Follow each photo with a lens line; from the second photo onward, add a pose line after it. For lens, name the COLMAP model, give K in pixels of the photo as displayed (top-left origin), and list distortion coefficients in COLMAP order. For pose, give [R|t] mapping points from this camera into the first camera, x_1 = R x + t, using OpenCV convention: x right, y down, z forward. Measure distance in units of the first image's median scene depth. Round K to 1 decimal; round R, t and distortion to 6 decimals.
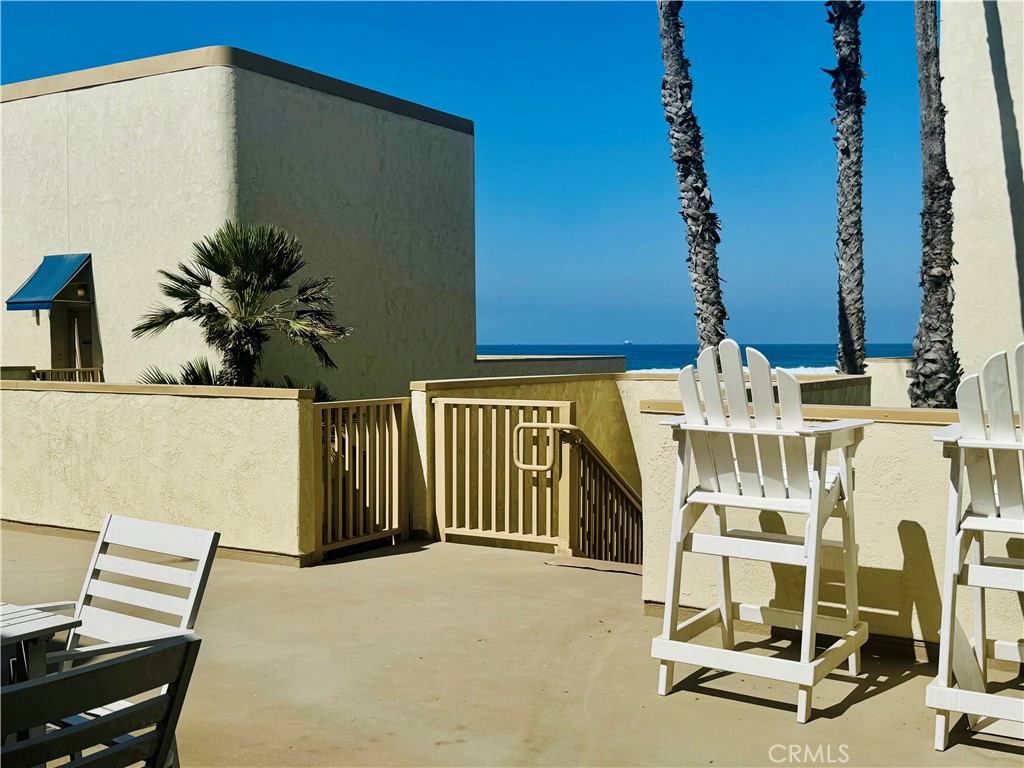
lens RADIAL K [[1139.2, 0, 512.0], [0, 1139.2, 384.0], [0, 0, 1]] dist [0.233682, -0.532790]
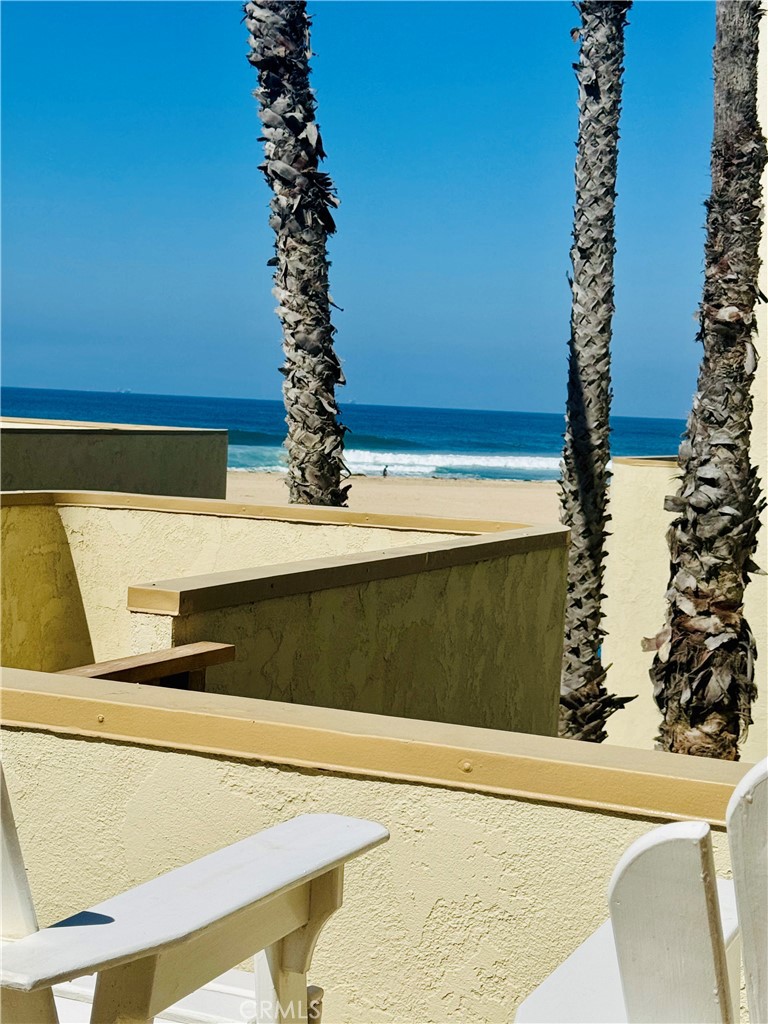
lens RADIAL K [[1744.1, 0, 384.0], [0, 1744.1, 512.0], [0, 0, 1]] dist [0.164955, -0.041966]
pose [[0.988296, 0.039463, 0.147357, 0.092788], [-0.043980, 0.998653, 0.027520, -0.021073], [-0.146073, -0.033679, 0.988700, 0.221442]]
